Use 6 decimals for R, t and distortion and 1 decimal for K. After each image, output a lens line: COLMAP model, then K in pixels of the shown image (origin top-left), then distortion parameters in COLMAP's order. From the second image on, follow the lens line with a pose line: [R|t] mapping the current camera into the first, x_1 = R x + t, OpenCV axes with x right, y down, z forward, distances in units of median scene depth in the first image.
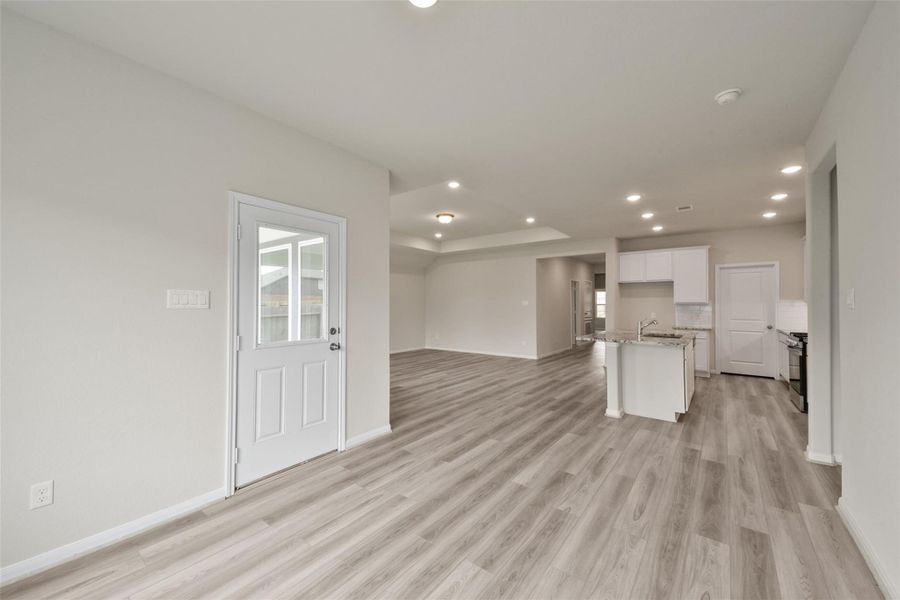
lens RADIAL K [[338.4, 0, 447.5], [0, 338.4, 297.2], [0, 0, 1]] dist [0.013477, -0.000400]
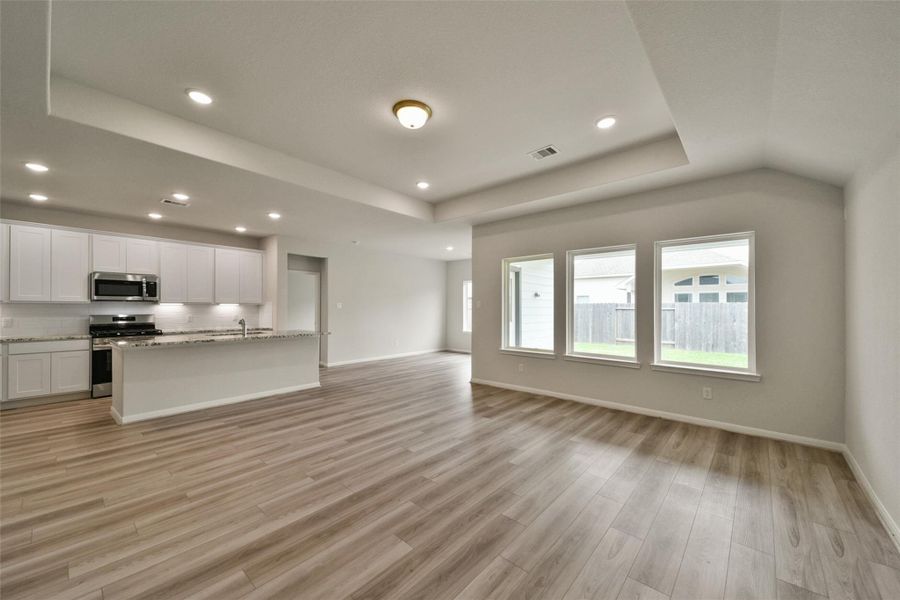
lens RADIAL K [[337.5, 0, 452.0], [0, 337.5, 310.4], [0, 0, 1]] dist [0.025597, -0.000159]
pose [[-0.999046, -0.003611, 0.043521, -0.121613], [-0.004271, 0.999877, -0.015081, 0.050835], [-0.043461, -0.015252, -0.998939, 2.185552]]
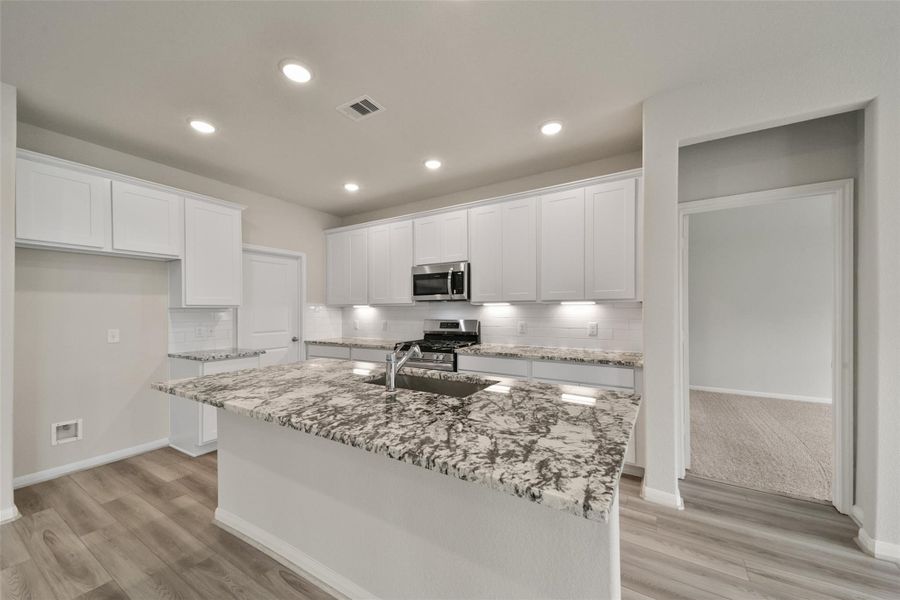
lens RADIAL K [[337.5, 0, 452.0], [0, 337.5, 310.4], [0, 0, 1]] dist [0.025597, -0.000159]
pose [[-0.115811, -0.002993, 0.993267, 0.225275], [-0.015968, 0.999872, 0.001151, 0.025550], [-0.993143, -0.015728, -0.115844, 1.056755]]
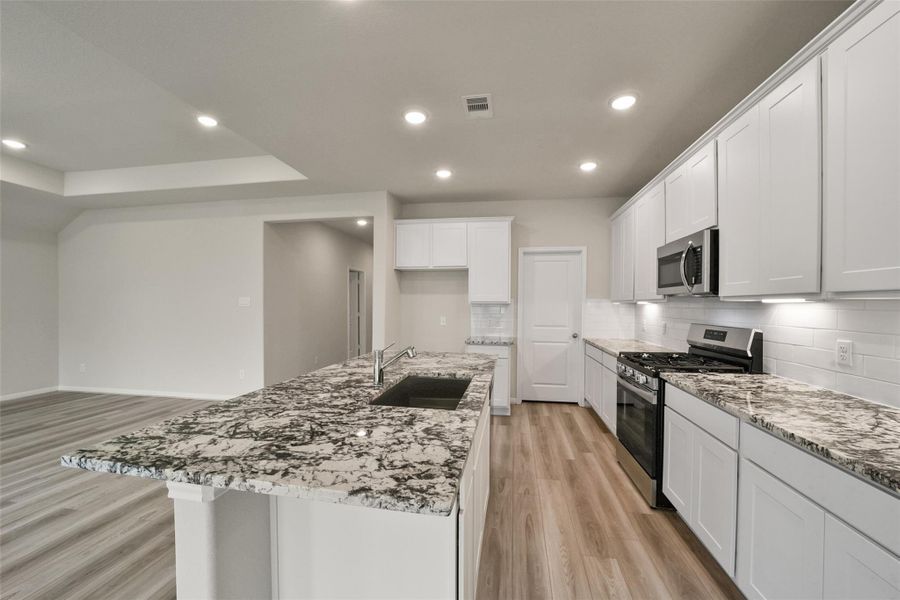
lens RADIAL K [[353.5, 0, 450.0], [0, 353.5, 300.0], [0, 0, 1]] dist [-0.023636, 0.000197]
pose [[0.876162, 0.006999, 0.481966, 0.479938], [-0.013948, 0.999844, 0.010836, 0.009248], [-0.481815, -0.016217, 0.876123, 0.660776]]
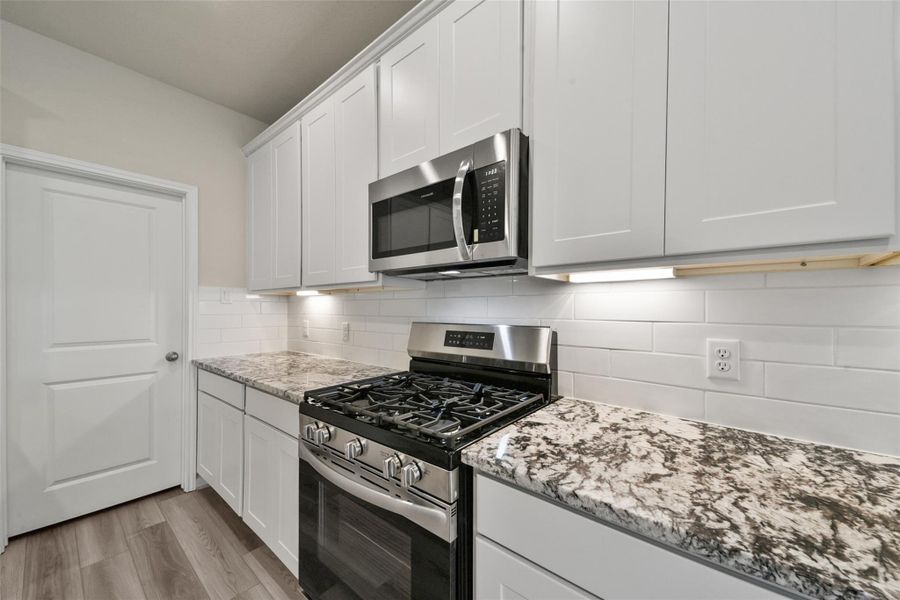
lens RADIAL K [[355.7, 0, 446.3], [0, 355.7, 304.5], [0, 0, 1]] dist [0.029197, -0.000011]
pose [[0.058685, -0.005500, 0.998261, 0.792264], [-0.018013, 0.999816, 0.006568, 0.030871], [-0.998114, -0.018367, 0.058575, 0.958184]]
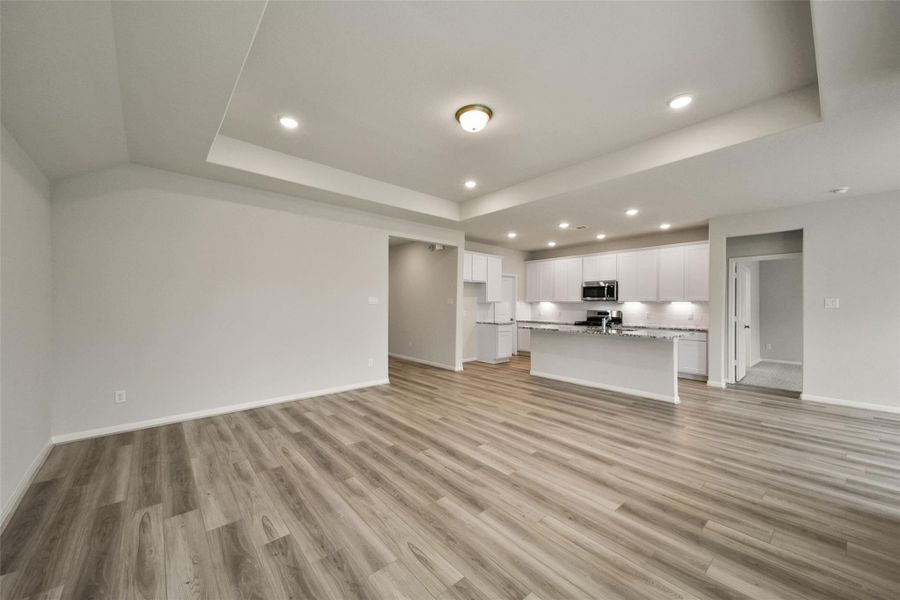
lens RADIAL K [[338.4, 0, 447.5], [0, 338.4, 297.2], [0, 0, 1]] dist [0.013477, -0.000400]
pose [[0.185893, 0.020598, 0.982354, -0.725024], [-0.030699, 0.999414, -0.015147, 0.034779], [-0.982090, -0.027341, 0.186416, 1.422137]]
